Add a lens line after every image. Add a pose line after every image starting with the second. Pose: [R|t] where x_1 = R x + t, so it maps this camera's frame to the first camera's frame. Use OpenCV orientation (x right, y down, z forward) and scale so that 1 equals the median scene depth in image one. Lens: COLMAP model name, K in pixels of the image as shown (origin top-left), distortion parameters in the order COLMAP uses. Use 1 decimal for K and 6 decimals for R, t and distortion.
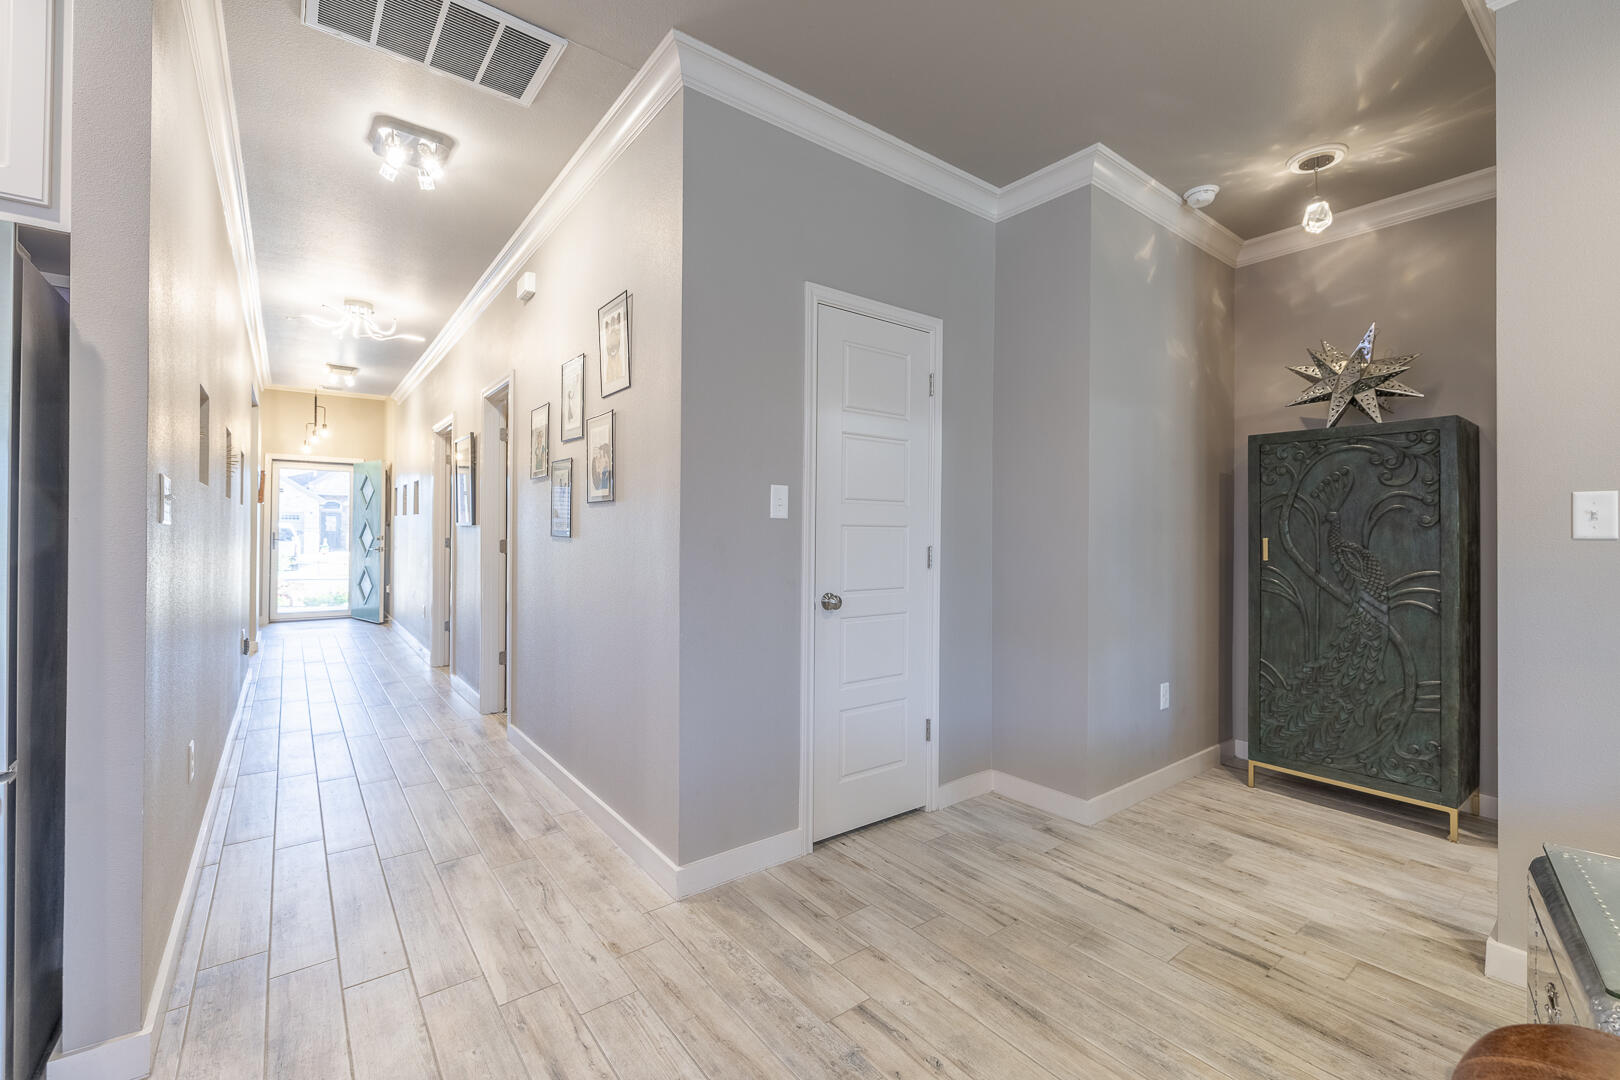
lens RADIAL K [[677.9, 0, 807.1], [0, 677.9, 535.9], [0, 0, 1]] dist [0.001352, 0.000143]
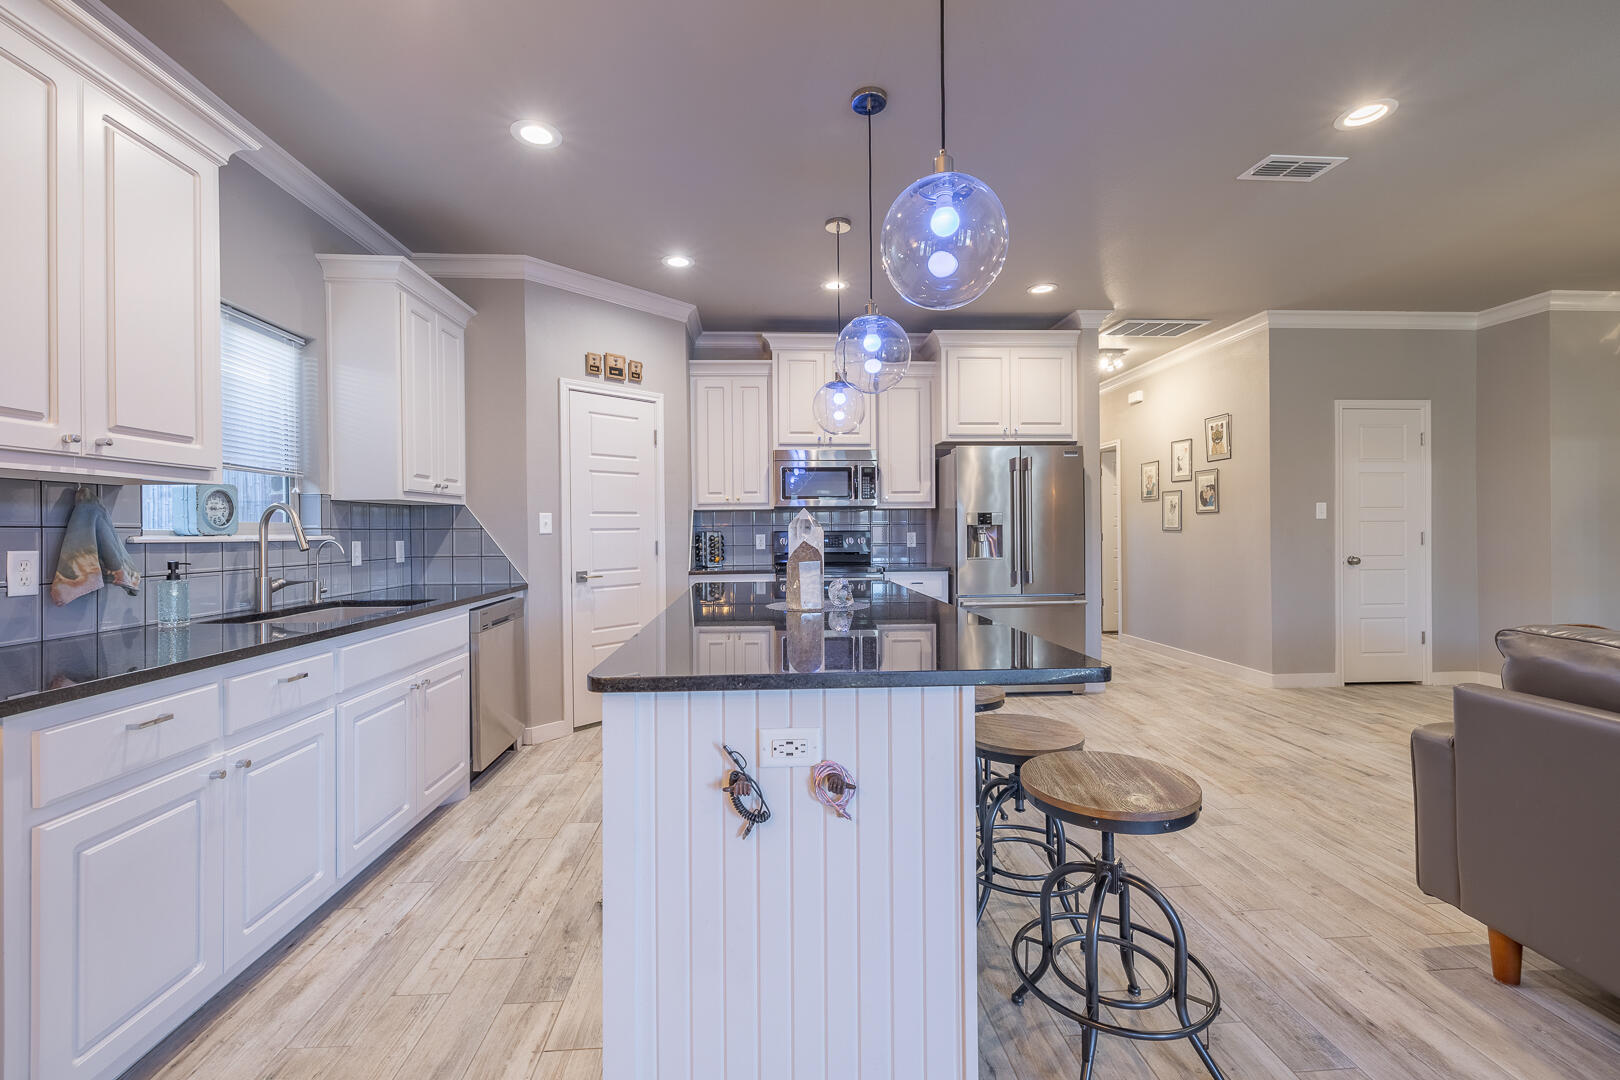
lens RADIAL K [[677.9, 0, 803.0], [0, 677.9, 532.4], [0, 0, 1]] dist [0.001352, 0.000143]
pose [[0.833398, -0.013740, -0.552502, -0.205856], [0.012740, 0.999903, -0.005649, 0.006448], [0.552526, -0.002331, 0.833492, -1.503651]]
